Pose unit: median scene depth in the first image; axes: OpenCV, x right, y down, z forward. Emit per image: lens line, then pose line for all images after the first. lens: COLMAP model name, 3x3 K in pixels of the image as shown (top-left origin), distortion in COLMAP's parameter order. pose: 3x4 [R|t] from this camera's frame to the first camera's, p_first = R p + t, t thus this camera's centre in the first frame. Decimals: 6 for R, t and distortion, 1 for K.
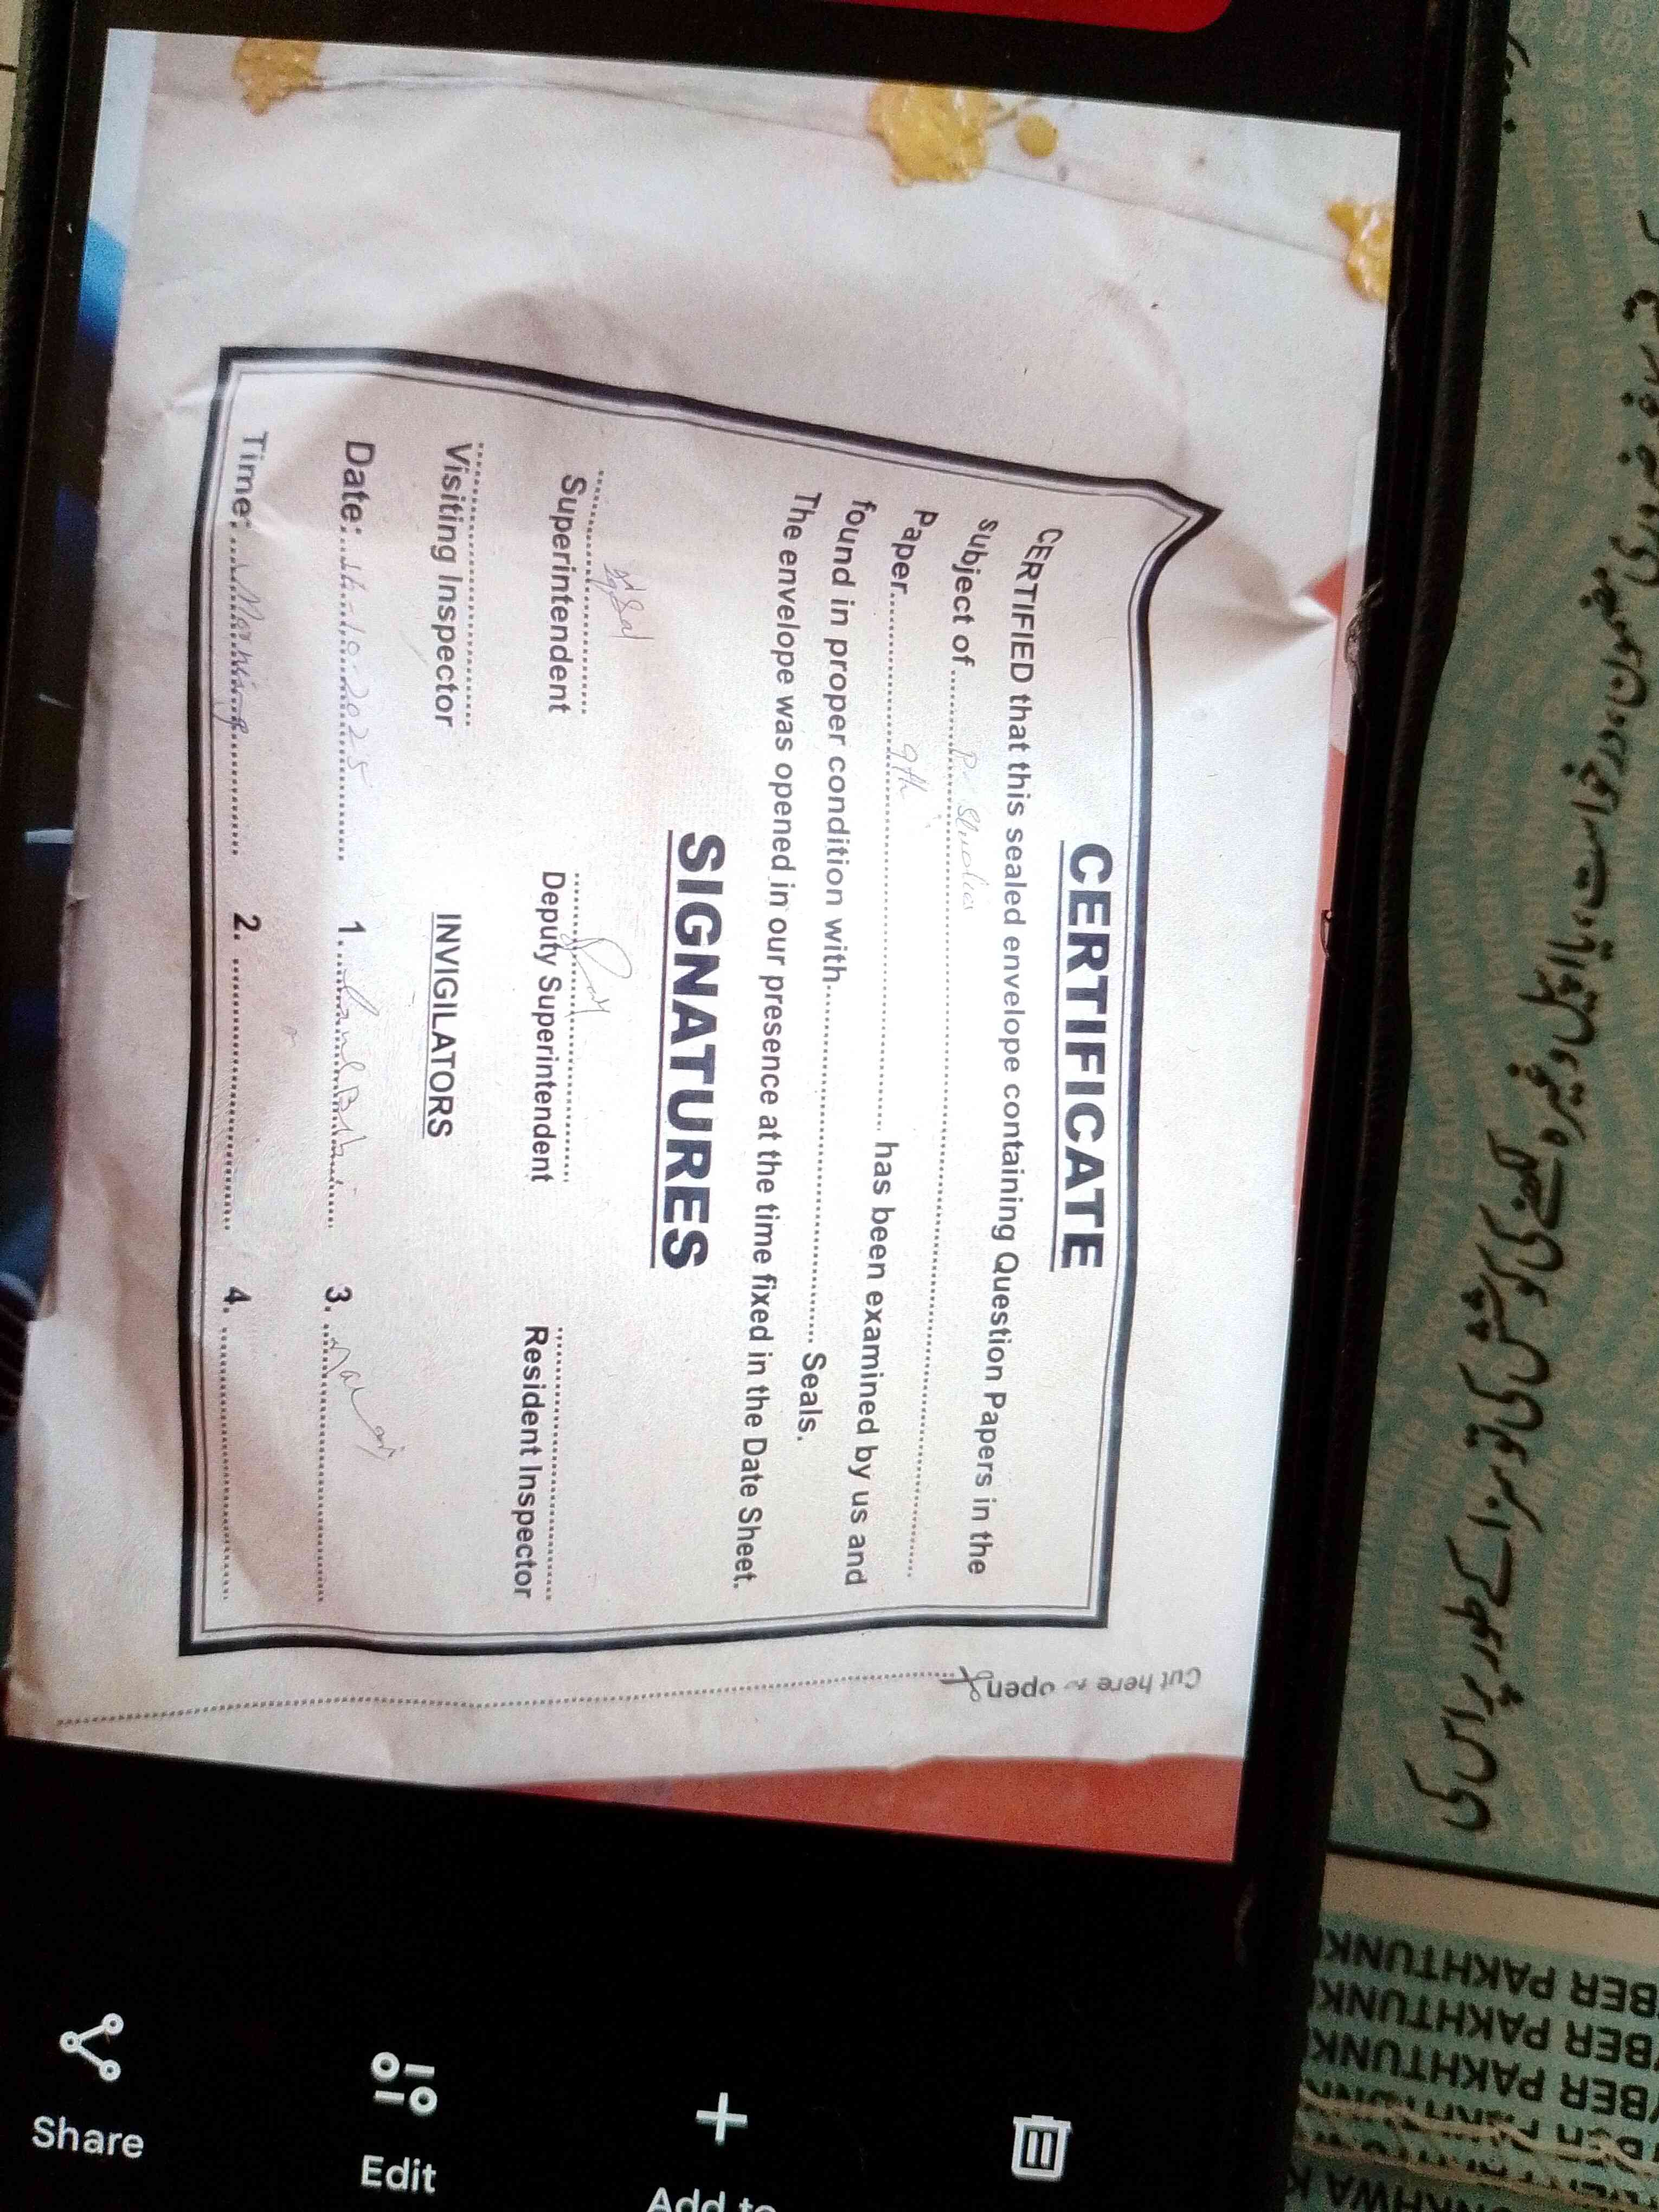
lens RADIAL K [[1802.4, 0, 828.9], [0, 1802.4, 1129.6], [0, 0, 1]] dist [0.006218, 0.331724]
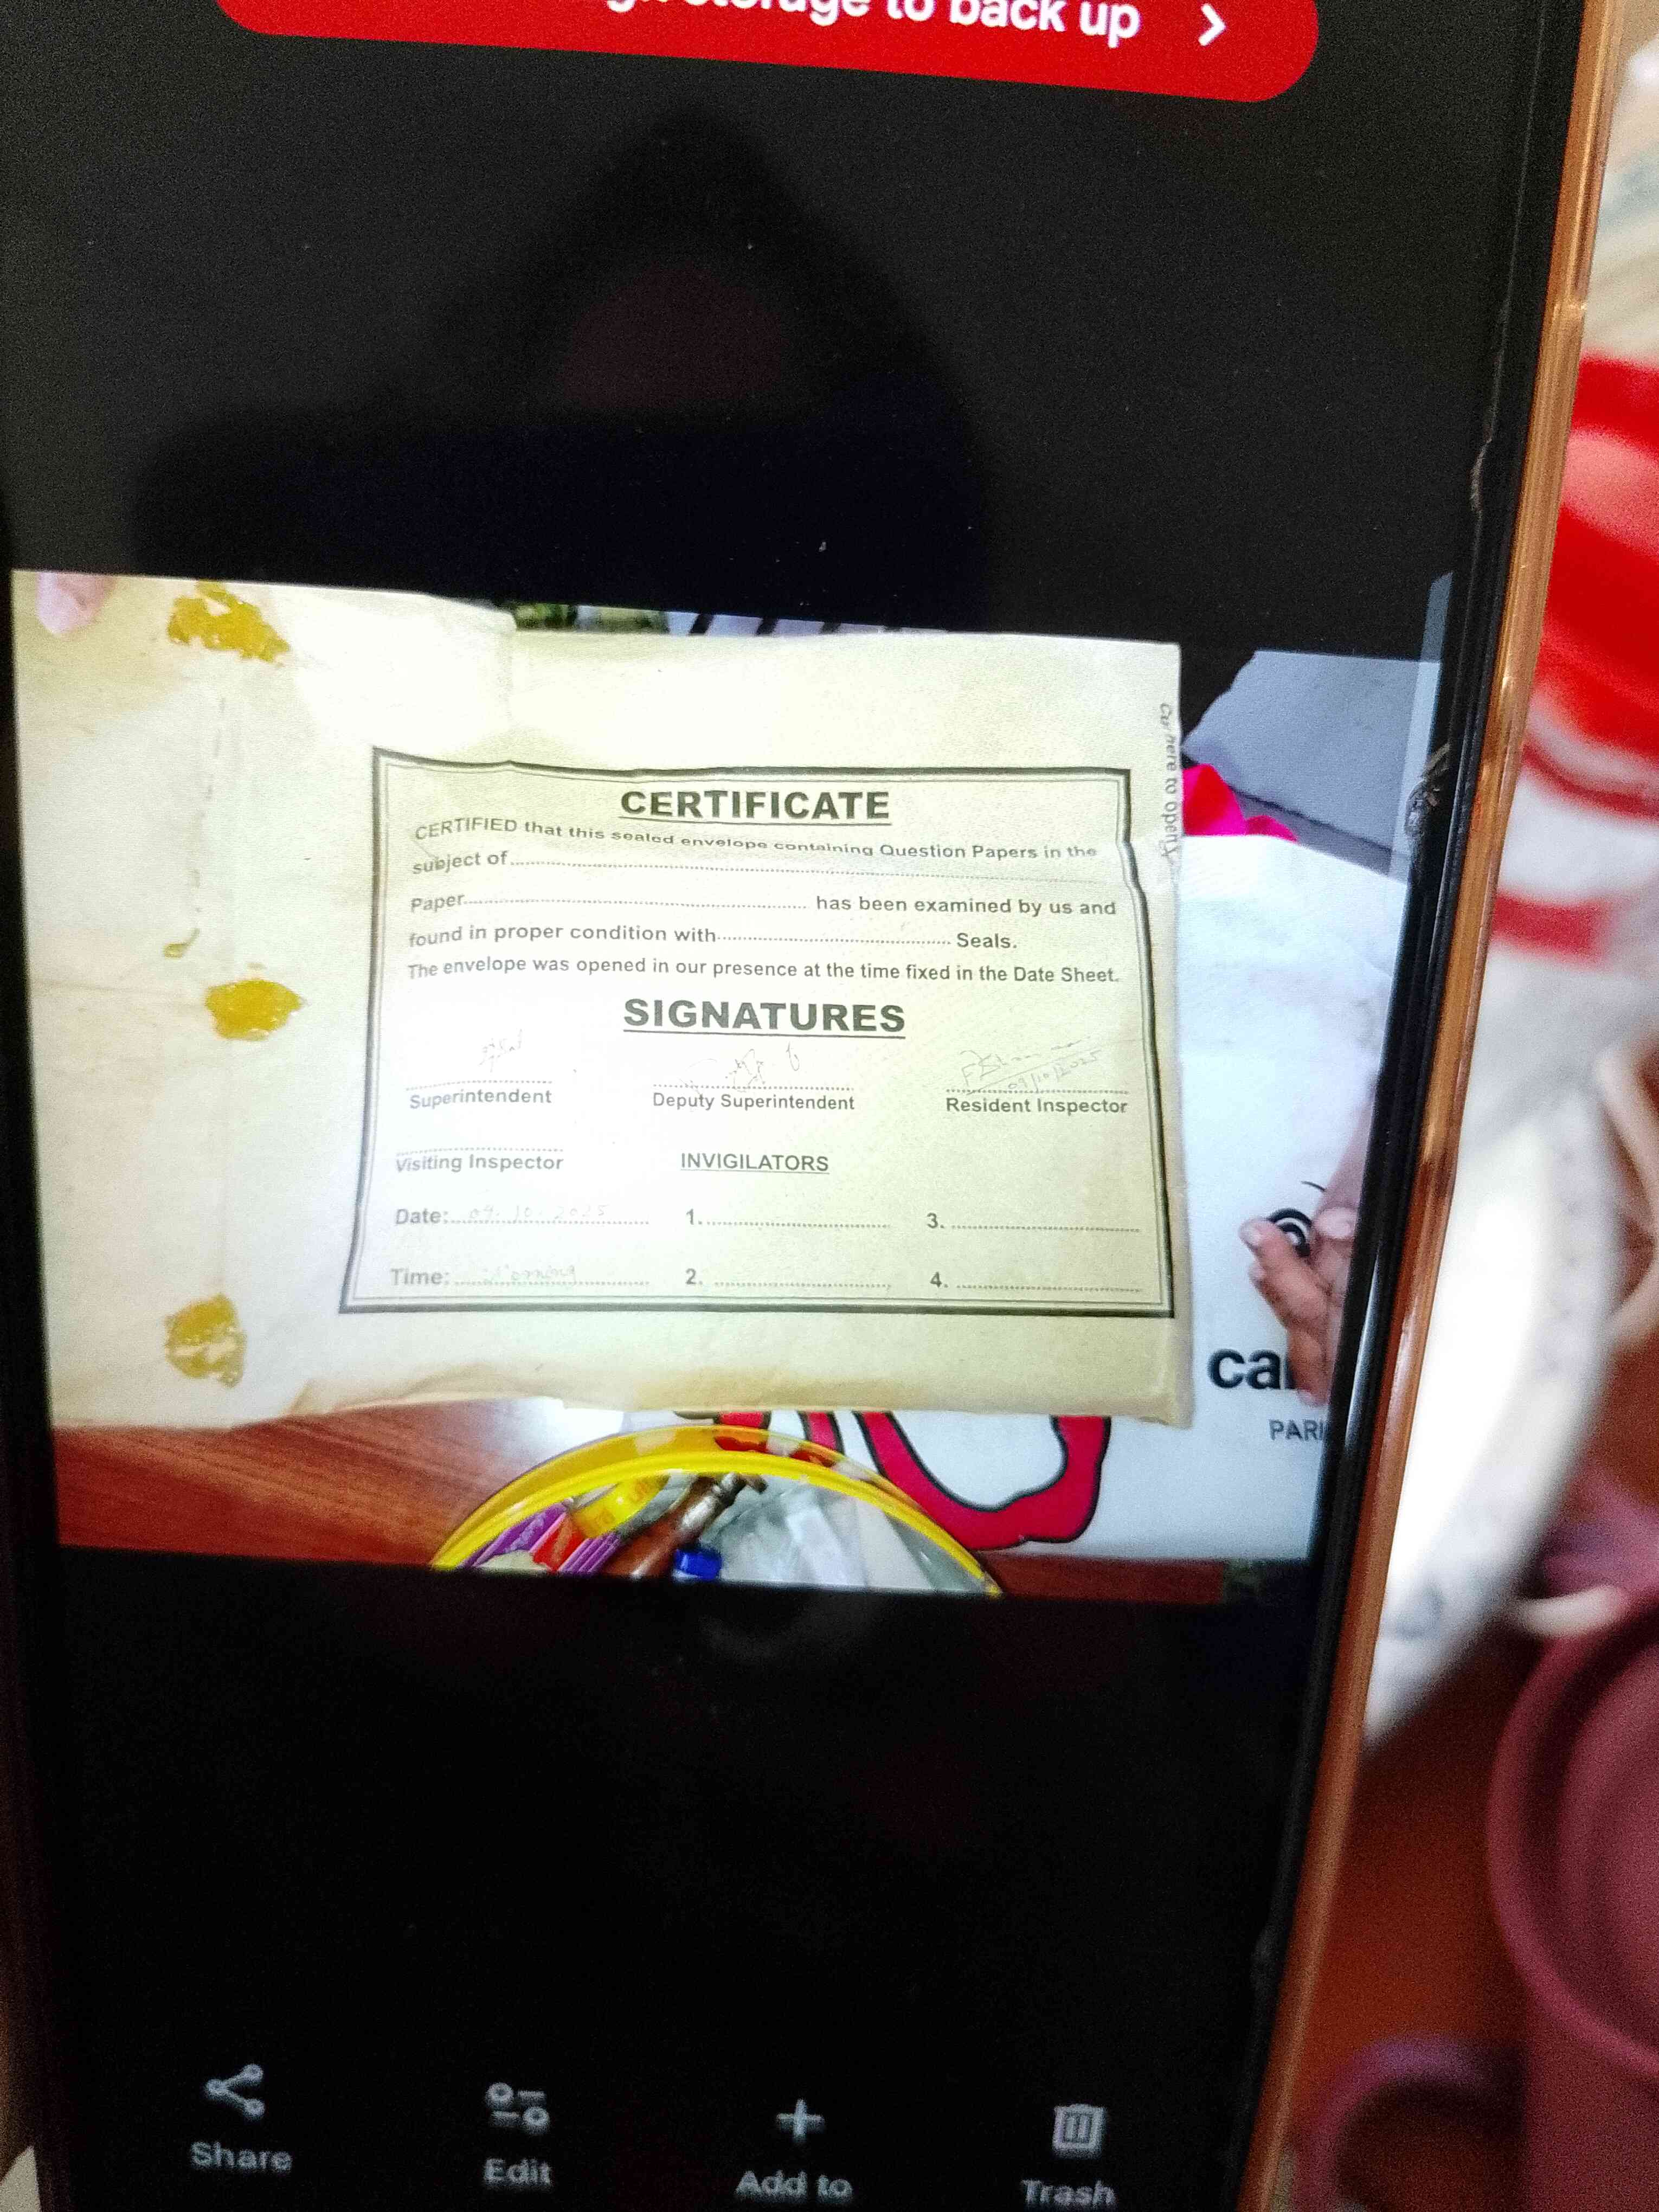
lens RADIAL K [[1802.4, 0, 828.9], [0, 1802.4, 1129.6], [0, 0, 1]] dist [0.006218, 0.331724]
pose [[-0.024989, -0.956527, -0.290571, 0.284936], [0.999294, -0.015749, -0.034096, 0.064000], [0.028037, -0.291218, 0.956246, -0.515828]]
